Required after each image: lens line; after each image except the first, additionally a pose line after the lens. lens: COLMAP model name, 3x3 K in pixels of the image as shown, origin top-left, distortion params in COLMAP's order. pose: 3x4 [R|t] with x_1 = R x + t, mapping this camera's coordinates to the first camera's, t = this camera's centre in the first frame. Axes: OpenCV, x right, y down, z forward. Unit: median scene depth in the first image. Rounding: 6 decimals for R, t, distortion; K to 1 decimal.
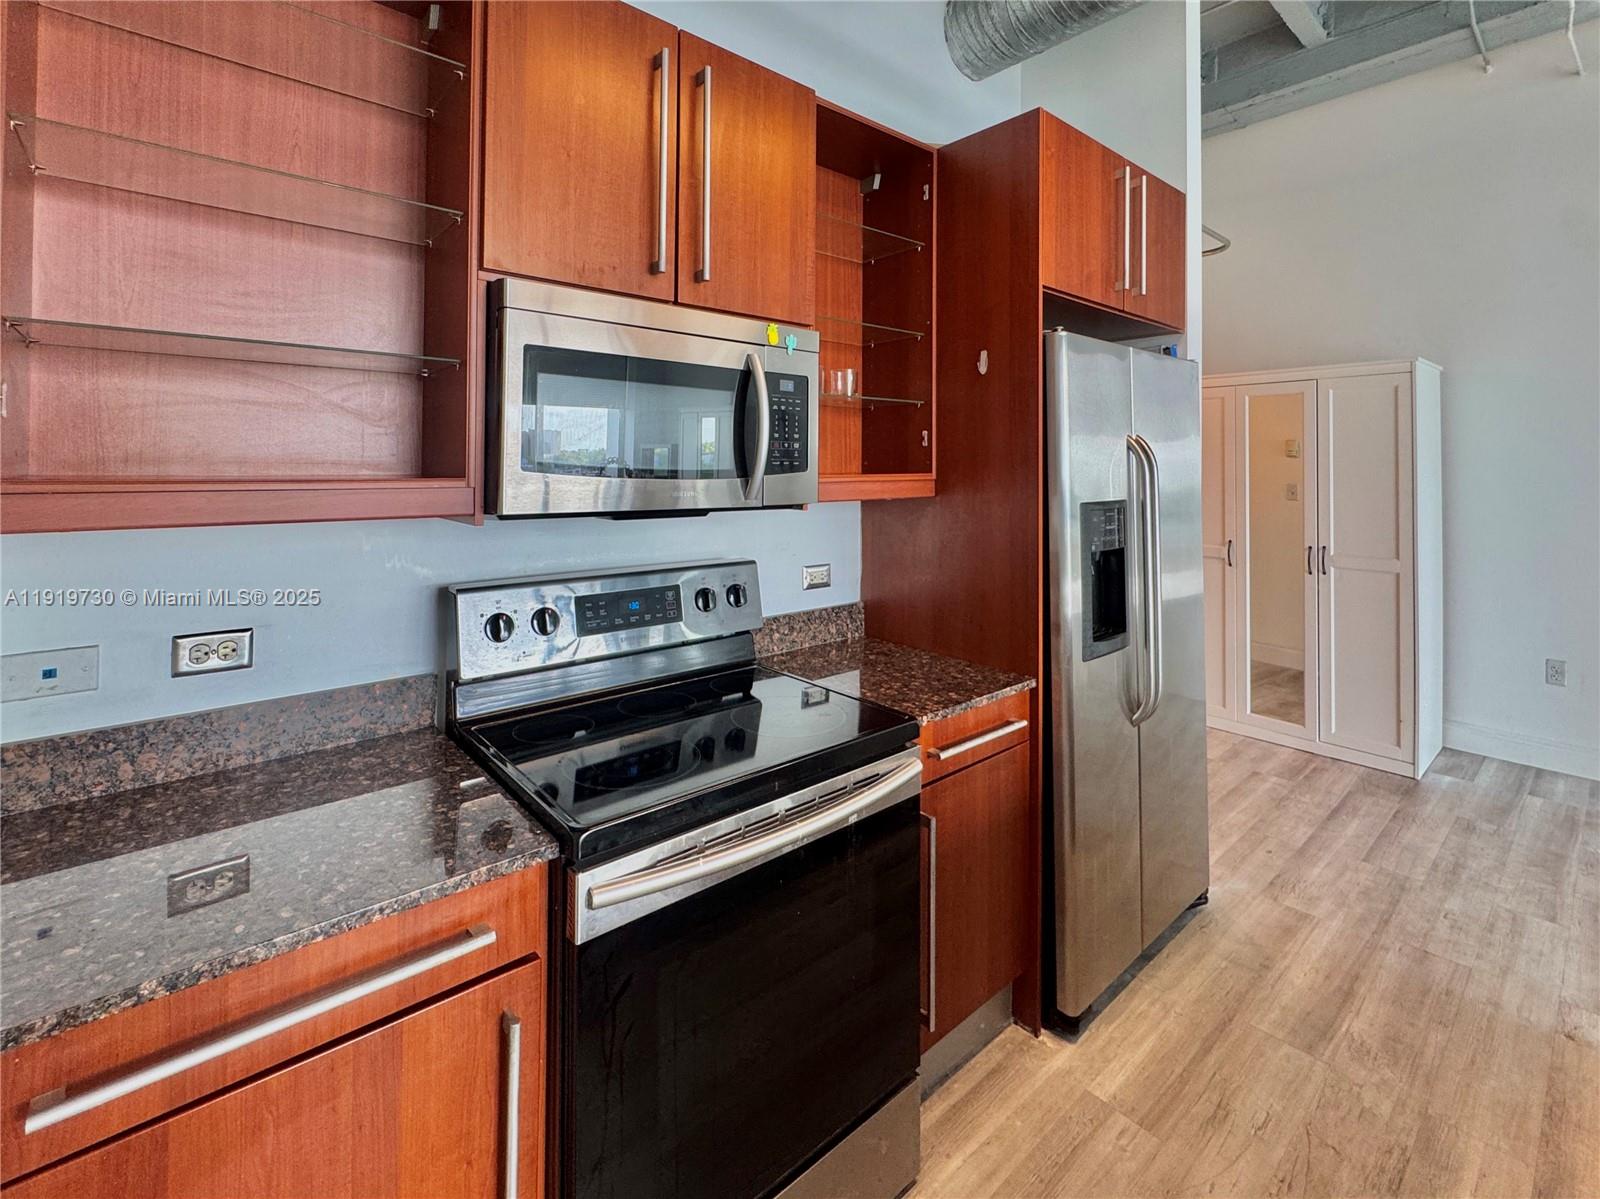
lens RADIAL K [[805.2, 0, 805.2], [0, 805.2, 448.0], [0, 0, 1]] dist [-0.000188, -0.001116]
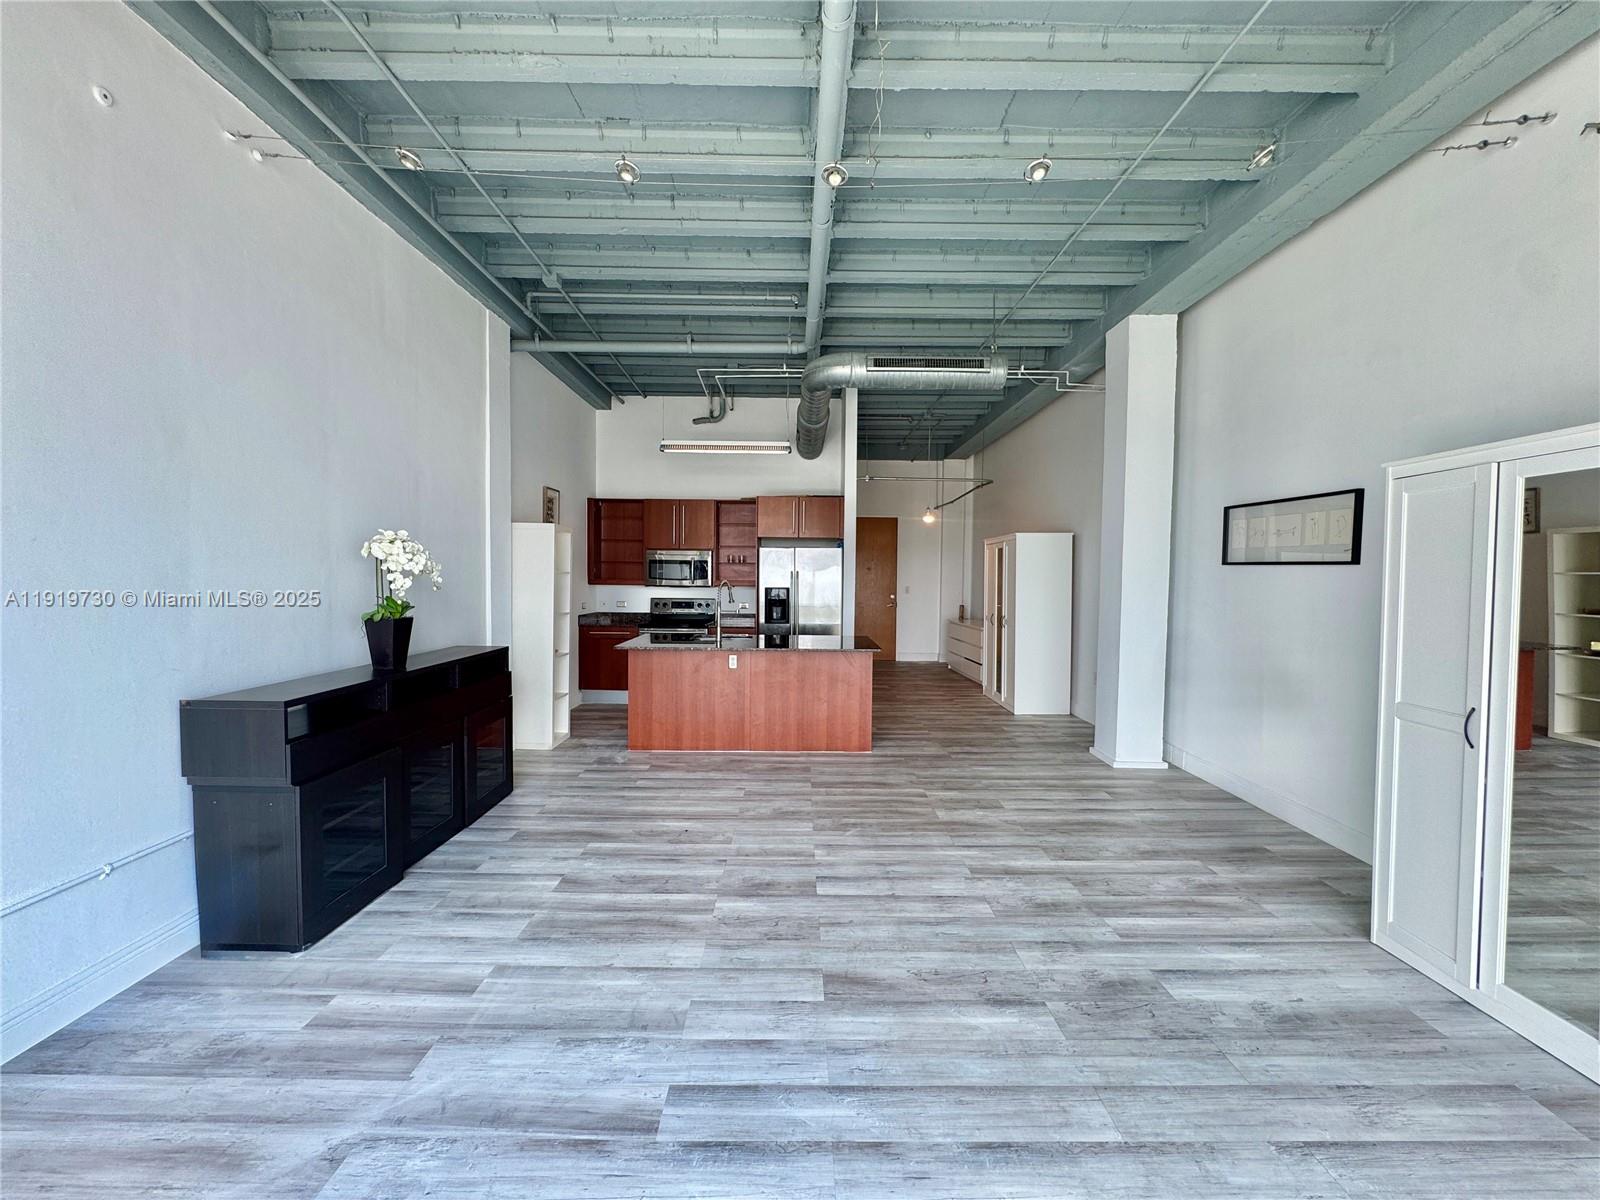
lens RADIAL K [[635.4, 0, 800.0], [0, 635.4, 600.0], [0, 0, 1]] dist [-0.003595, 0.000225]
pose [[0.725663, 0.025695, -0.687571, 3.024349], [0.009195, 0.998851, 0.047031, -0.022449], [0.687989, -0.040451, 0.724593, -1.411142]]
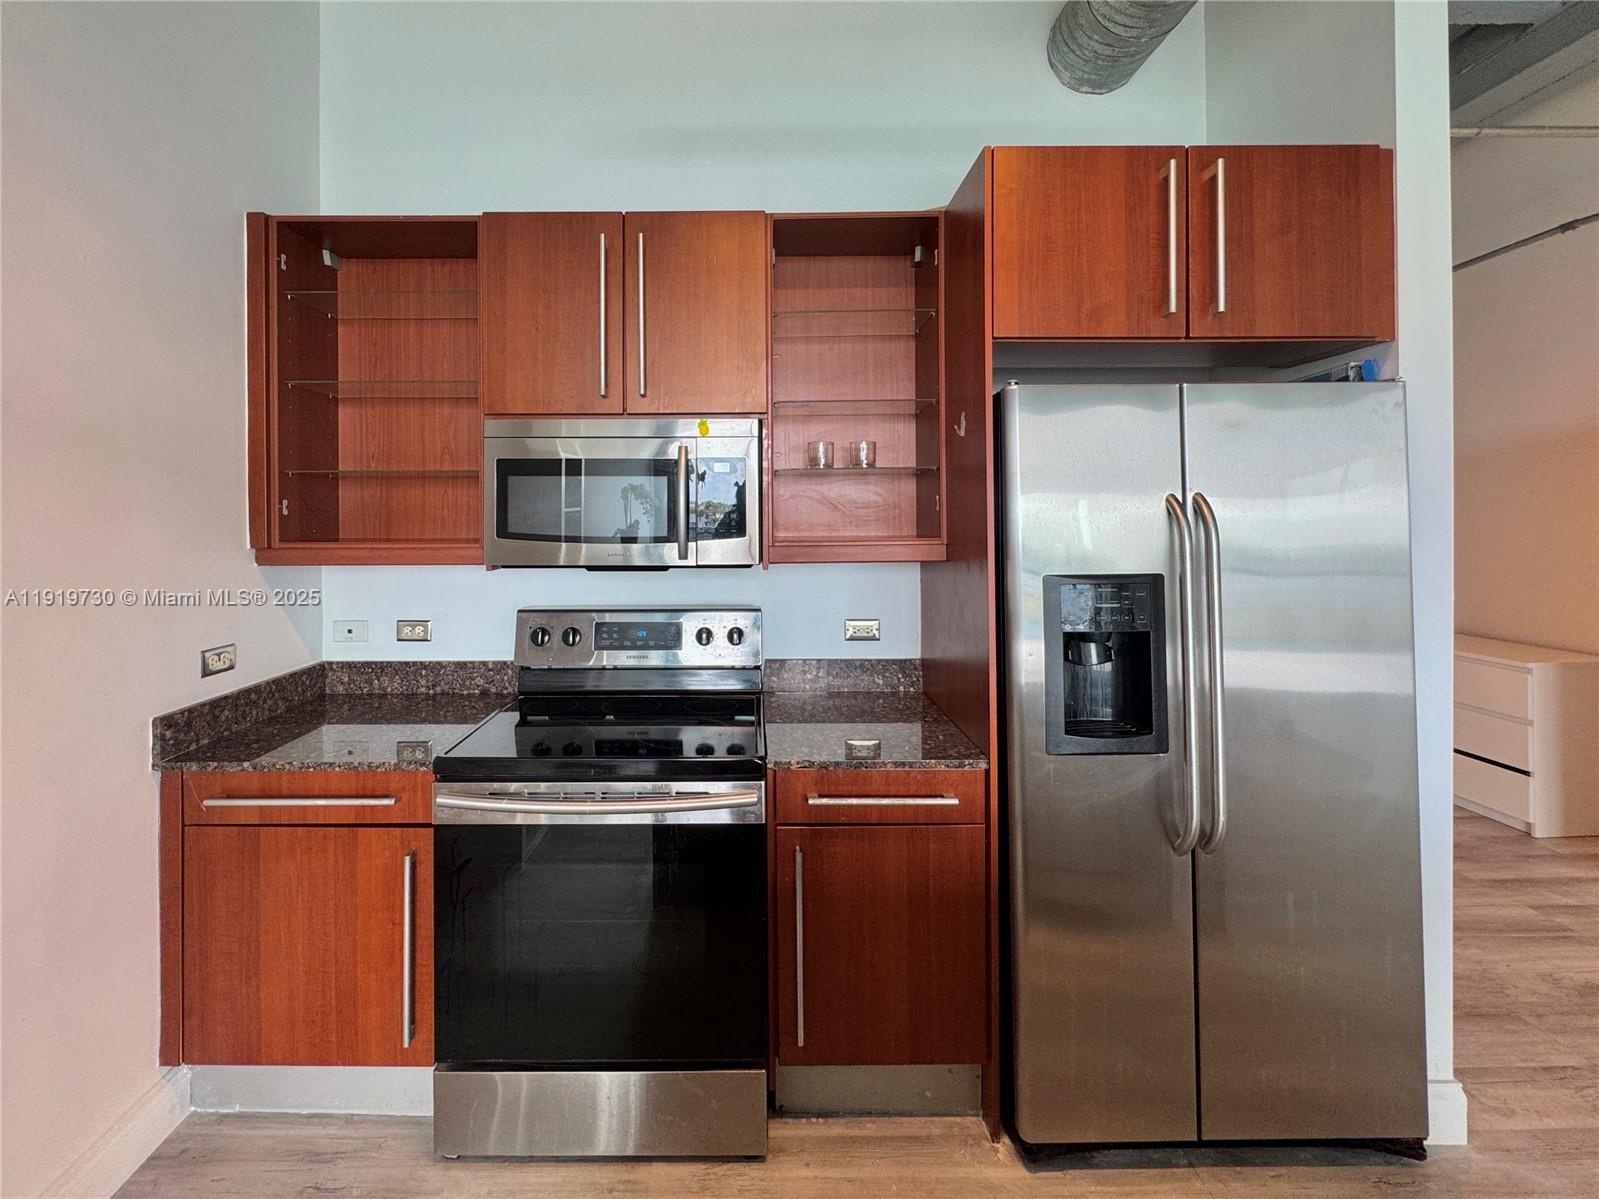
lens RADIAL K [[722.6, 0, 751.1], [0, 722.6, 506.7], [0, 0, 1]] dist [-0.002428, -0.000705]
pose [[0.721291, -0.017173, -0.692420, 0.732483], [0.024274, 0.999705, 0.000492, -0.016212], [0.692207, -0.017163, 0.721495, 0.227909]]
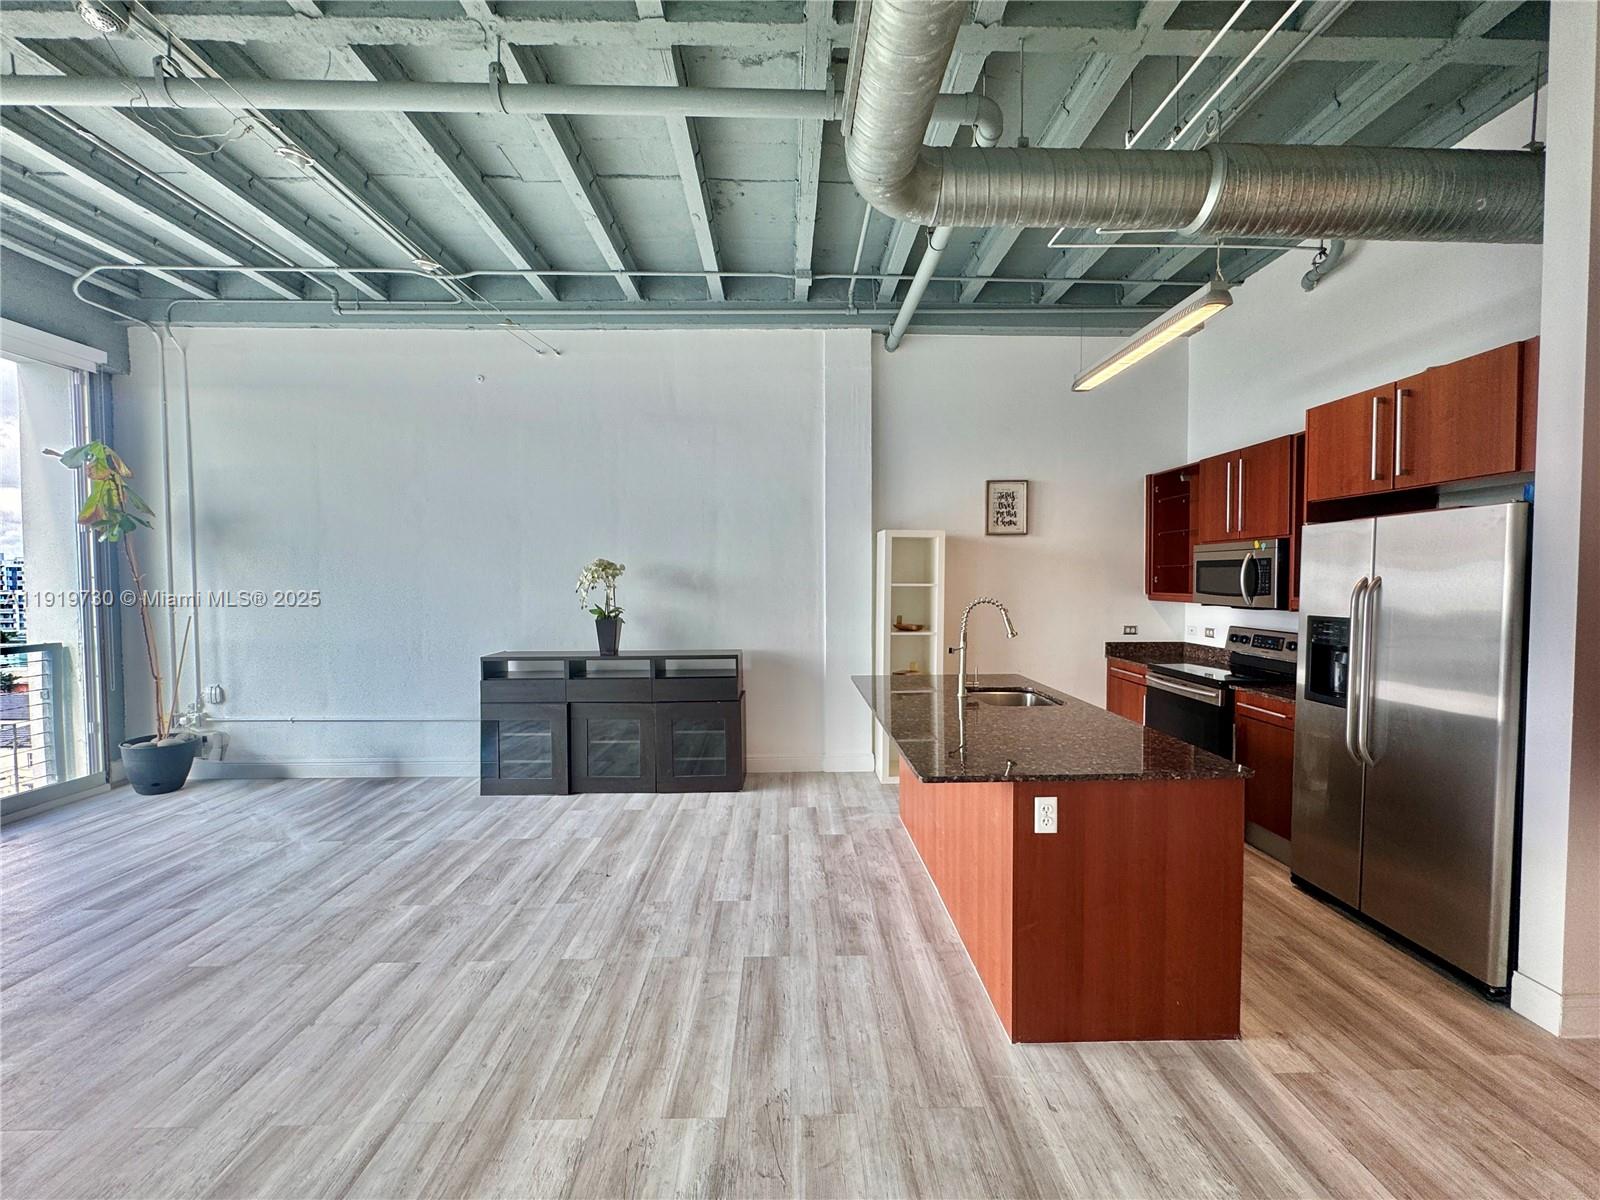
lens RADIAL K [[641.8, 0, 800.0], [0, 641.8, 600.0], [0, 0, 1]] dist [-0.002060, -0.000454]
pose [[-0.673299, 0.018411, -0.739141, 2.404654], [0.012310, 0.999830, 0.013691, -0.002319], [0.739268, 0.000120, -0.673411, 1.210821]]
